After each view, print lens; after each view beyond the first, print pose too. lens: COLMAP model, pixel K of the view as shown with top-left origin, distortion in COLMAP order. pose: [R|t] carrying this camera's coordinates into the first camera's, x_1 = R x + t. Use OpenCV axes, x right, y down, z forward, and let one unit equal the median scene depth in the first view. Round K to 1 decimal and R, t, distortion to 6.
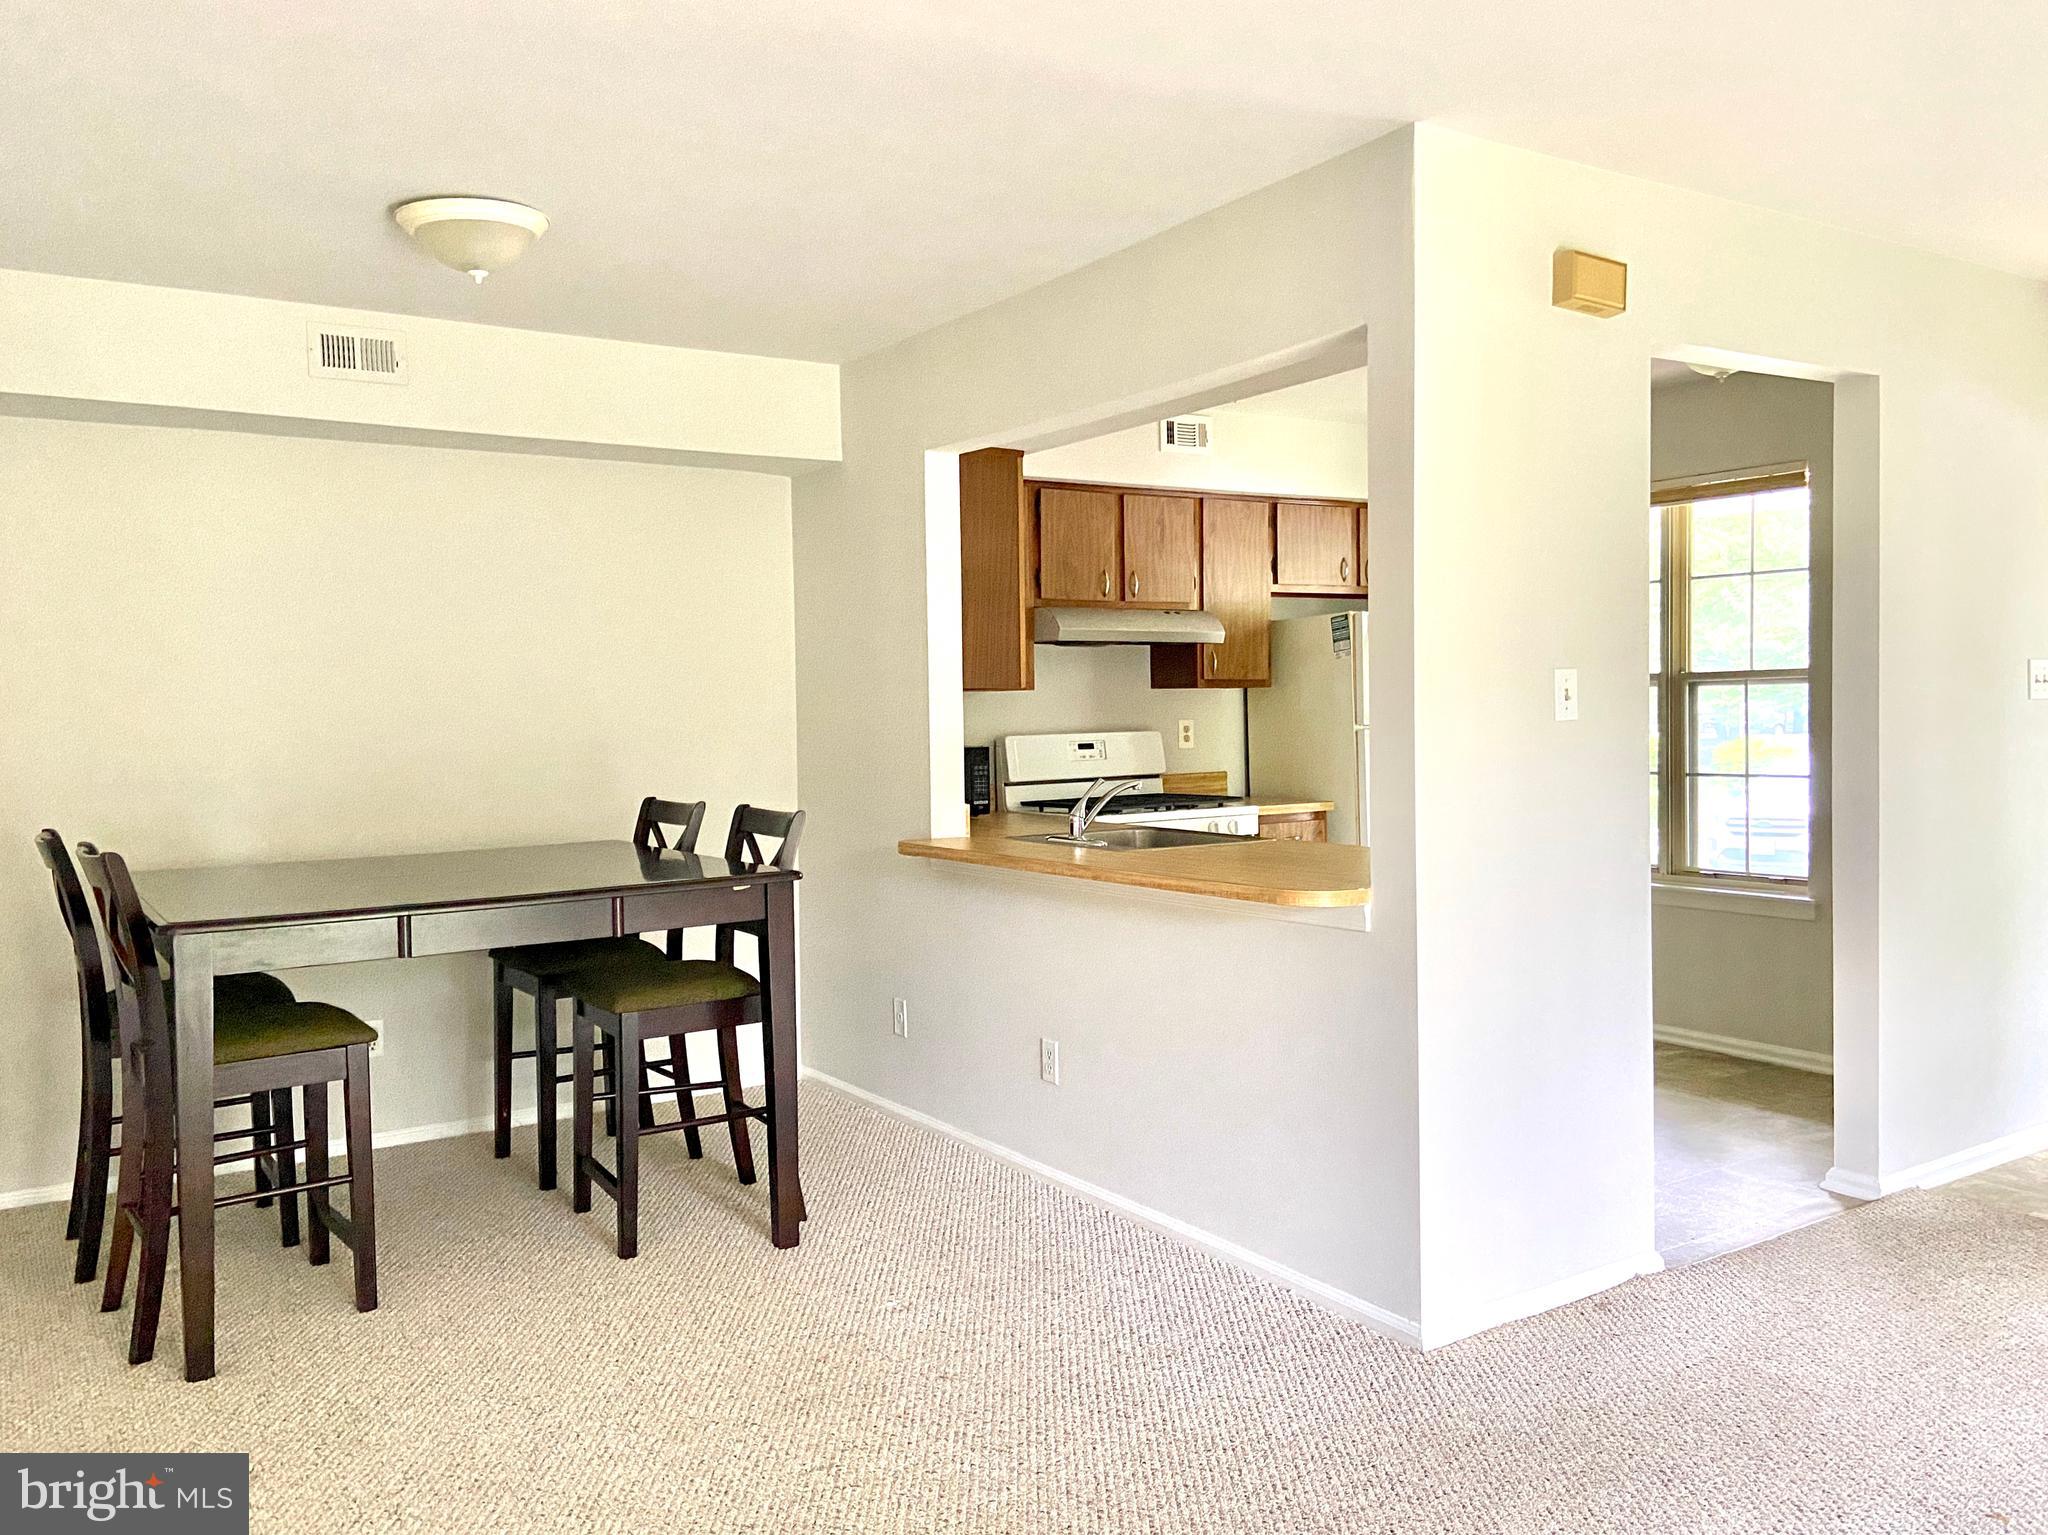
lens RADIAL K [[1576.1, 0, 1031.8], [0, 1576.1, 756.8], [0, 0, 1]] dist [0.087079, -0.056710]
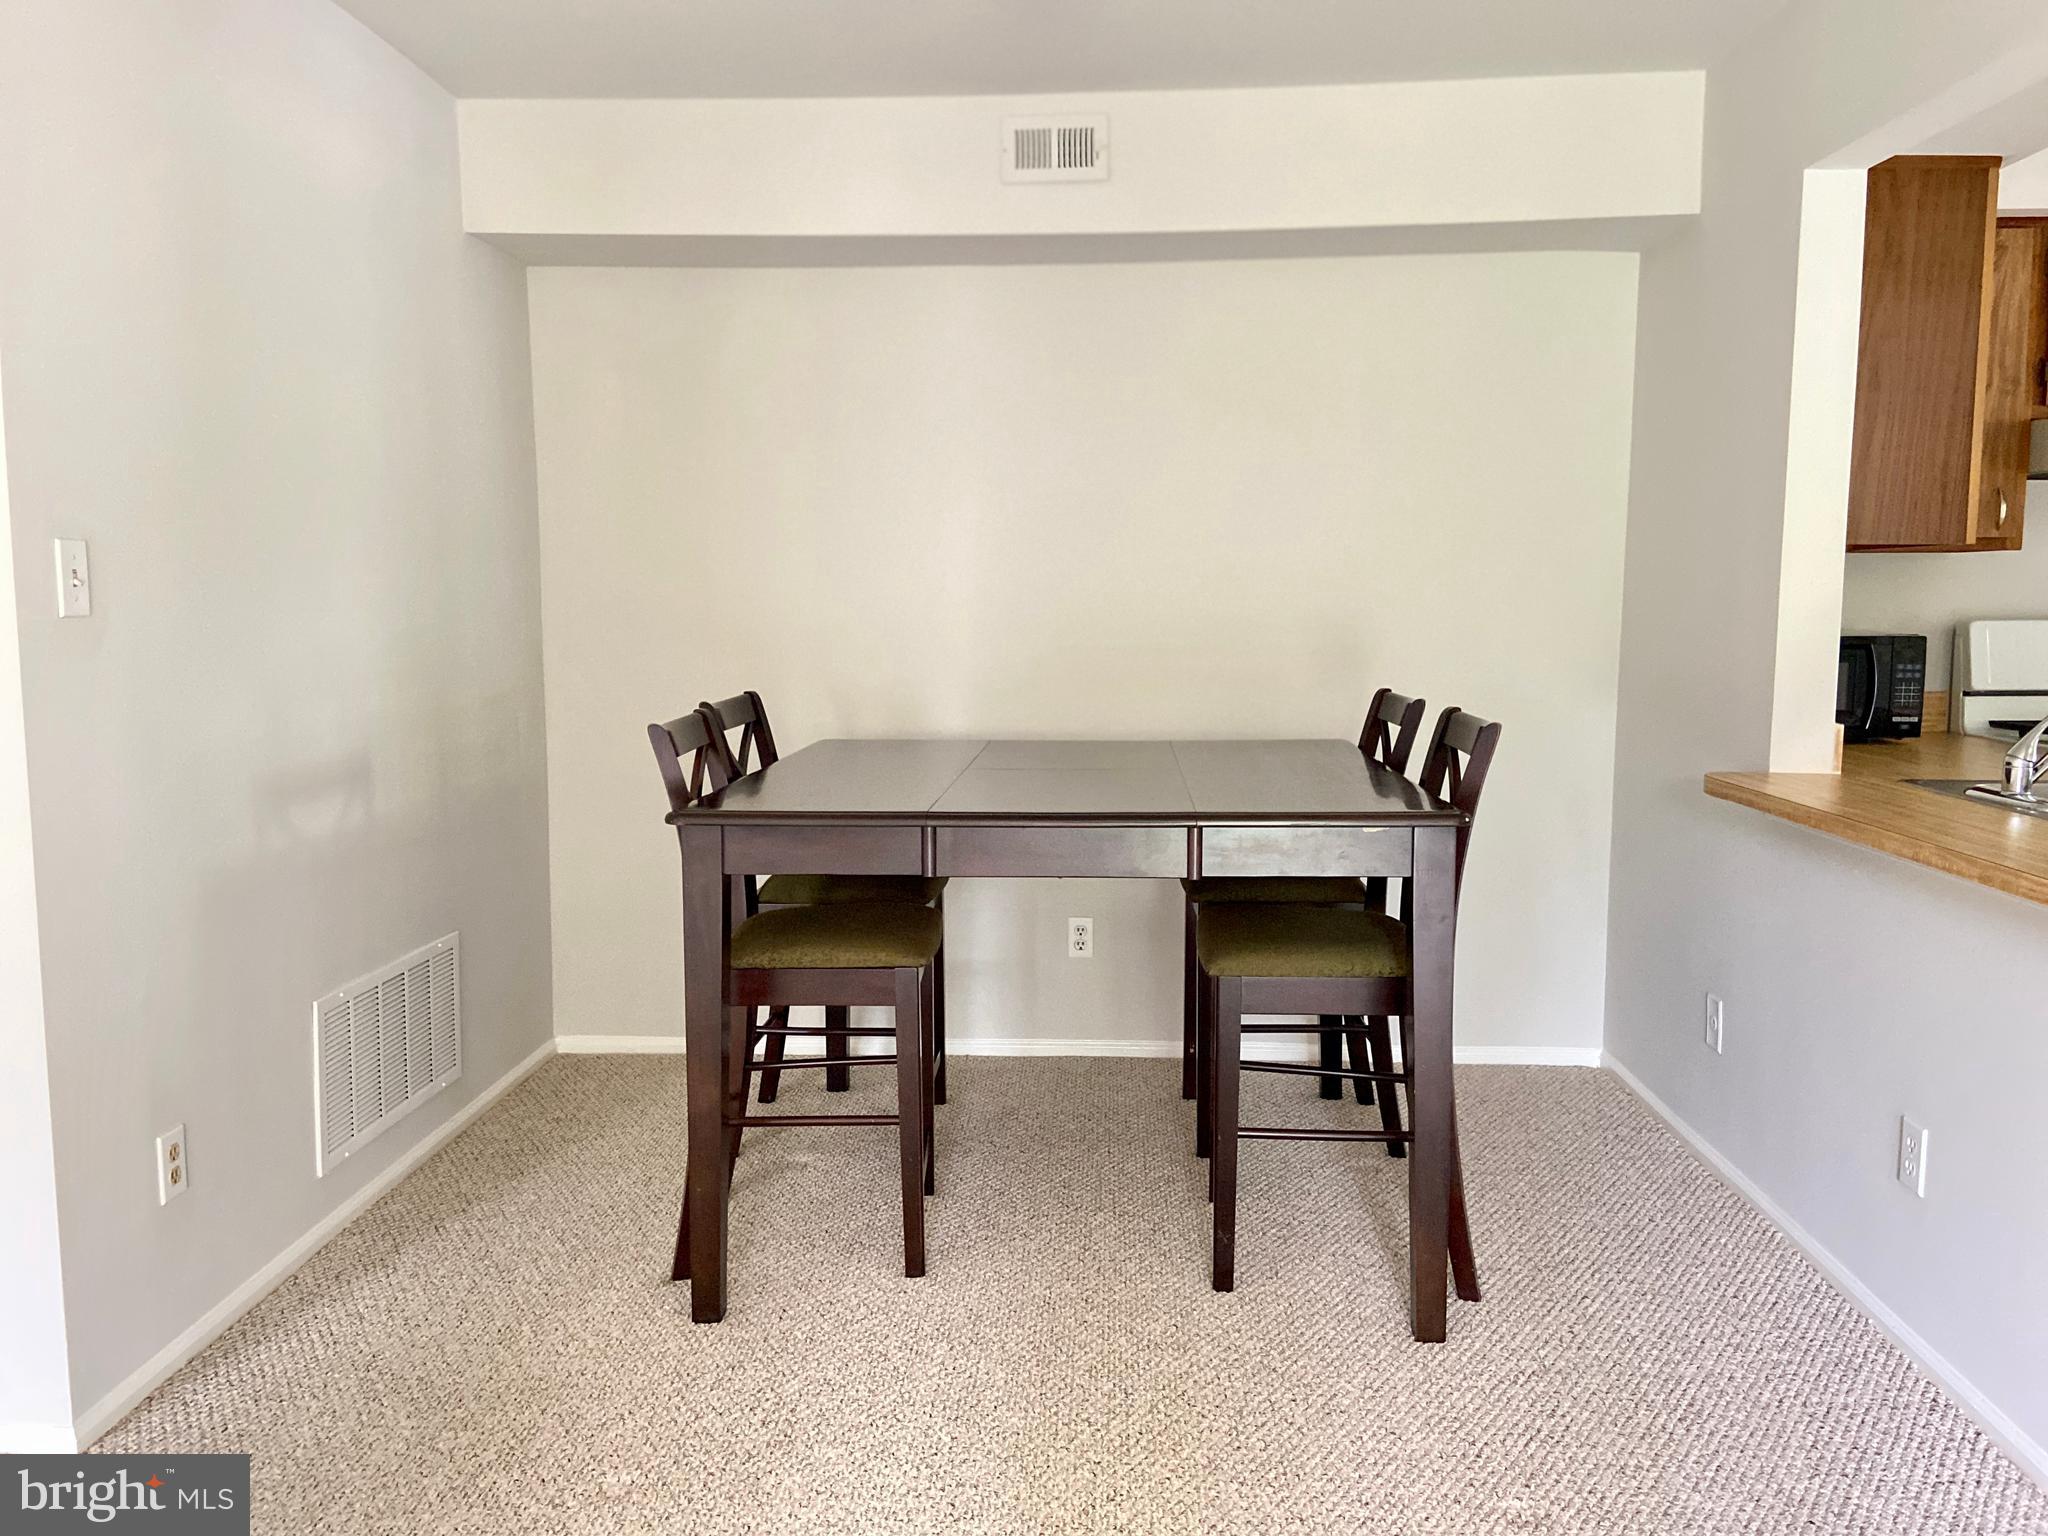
lens RADIAL K [[1542.4, 0, 1033.1], [0, 1542.4, 760.3], [0, 0, 1]] dist [0.128502, -0.163212]
pose [[0.803771, 0.080015, -0.589534, 0.071768], [-0.030086, 0.995113, 0.094043, -0.005939], [0.594178, -0.057853, 0.802250, 0.262822]]
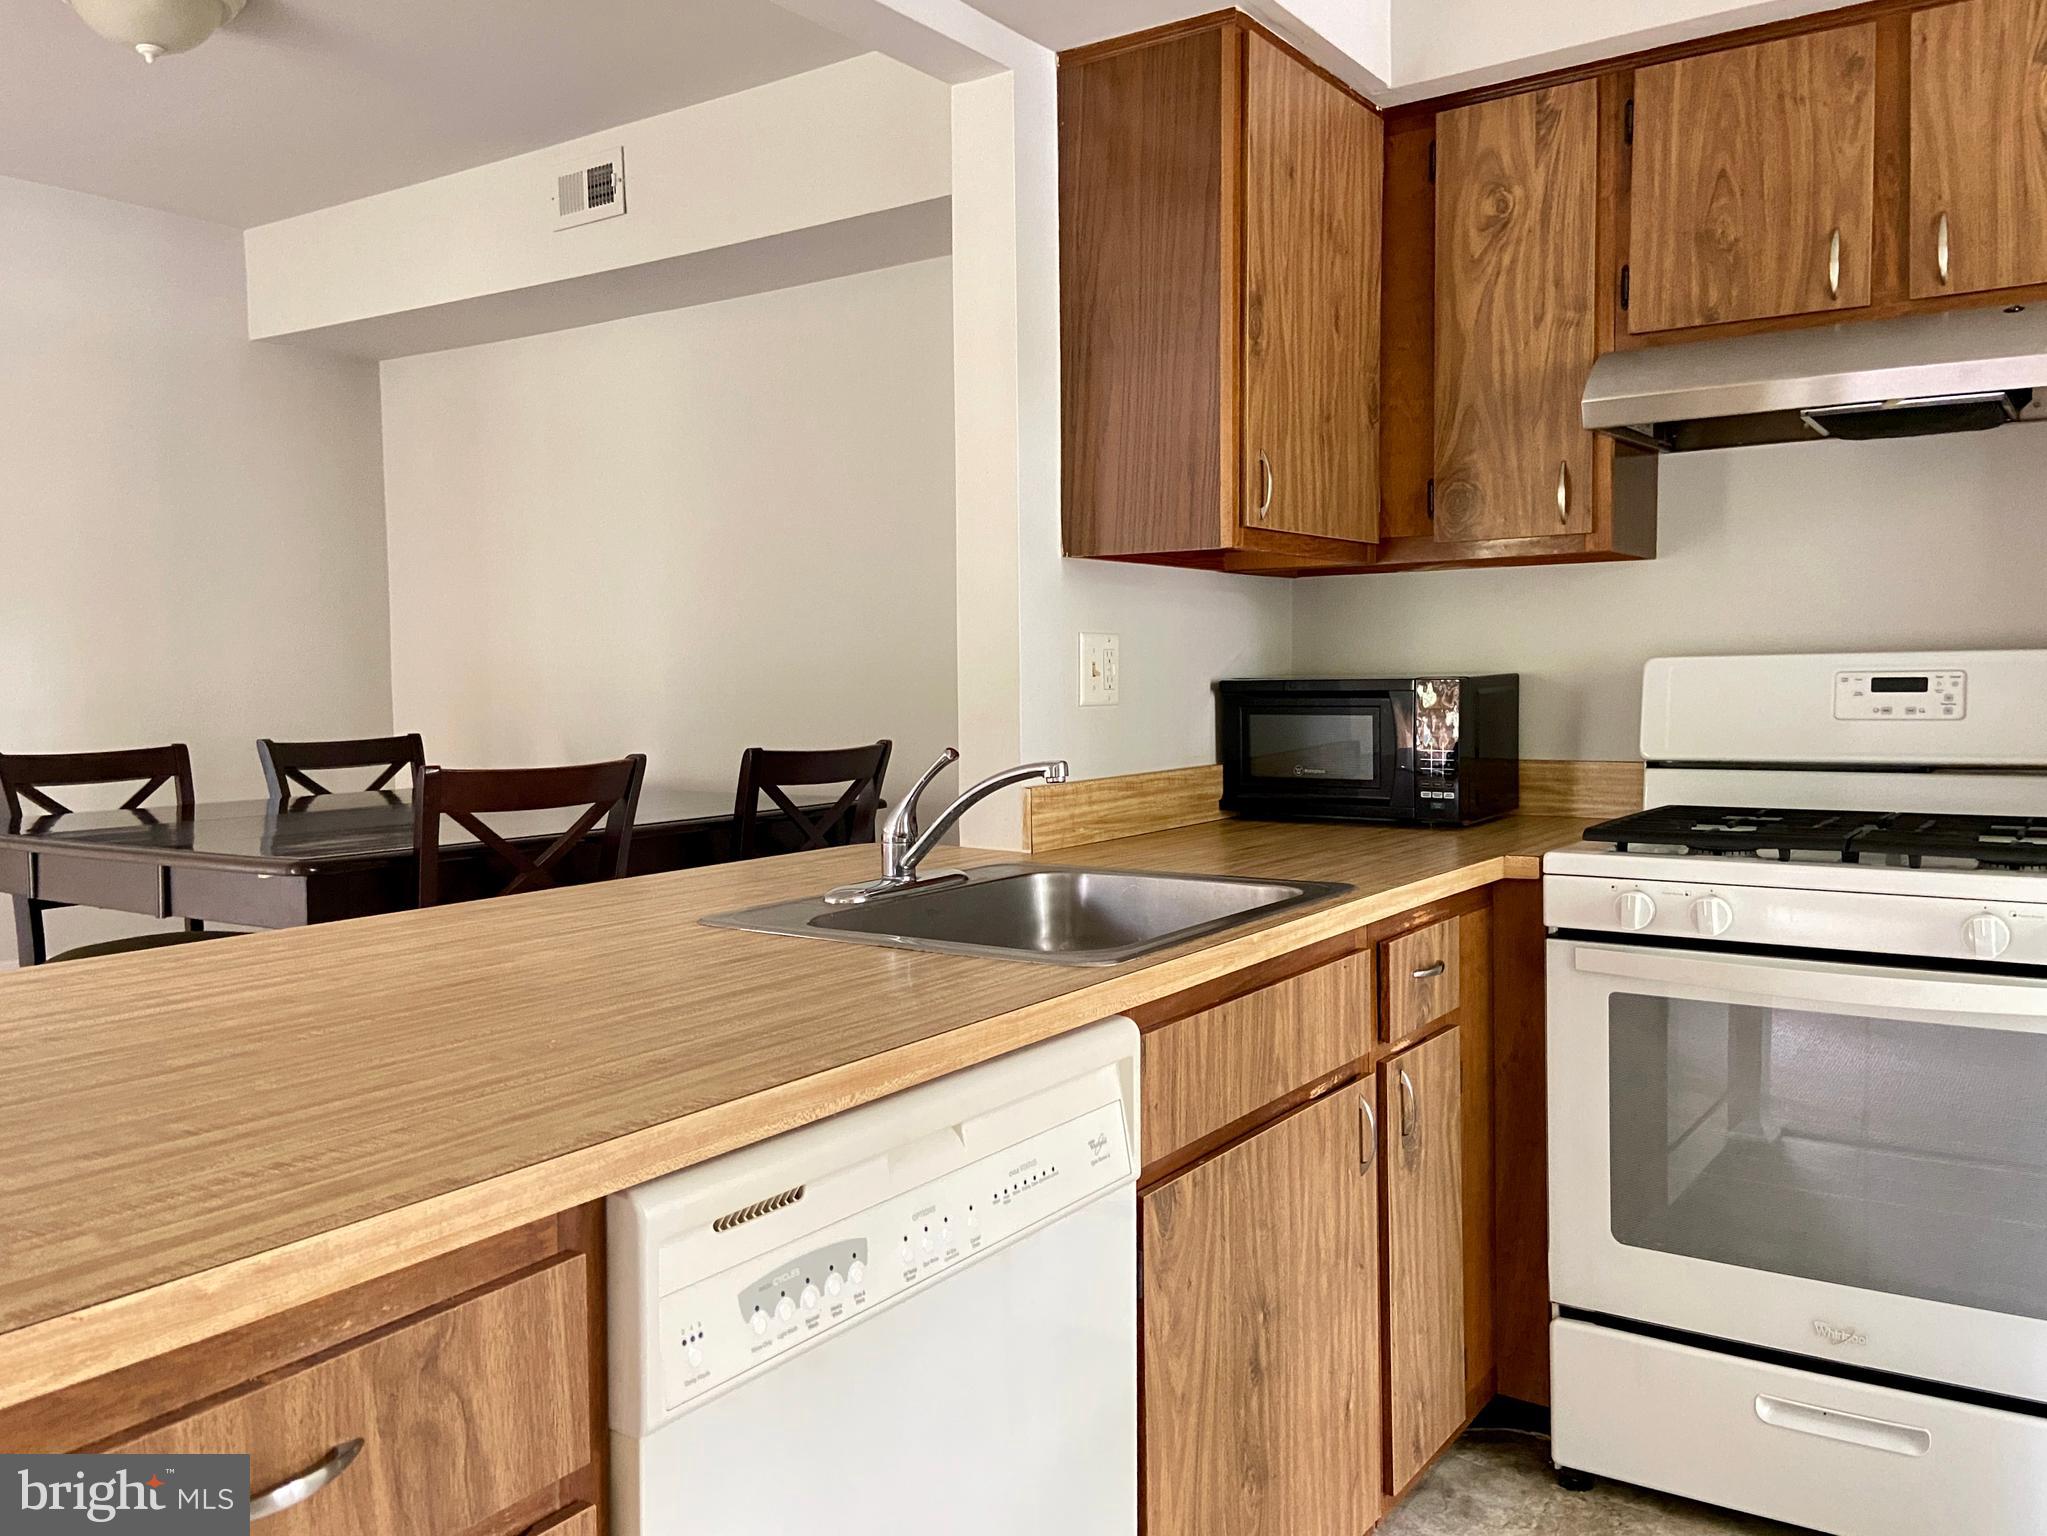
lens RADIAL K [[1618.9, 0, 1030.4], [0, 1618.9, 765.1], [0, 0, 1]] dist [0.113179, -0.134099]
pose [[0.372359, 0.064428, -0.925850, 0.407507], [-0.023326, 0.997922, 0.060062, -0.007290], [0.927796, -0.000768, 0.373088, 0.757215]]
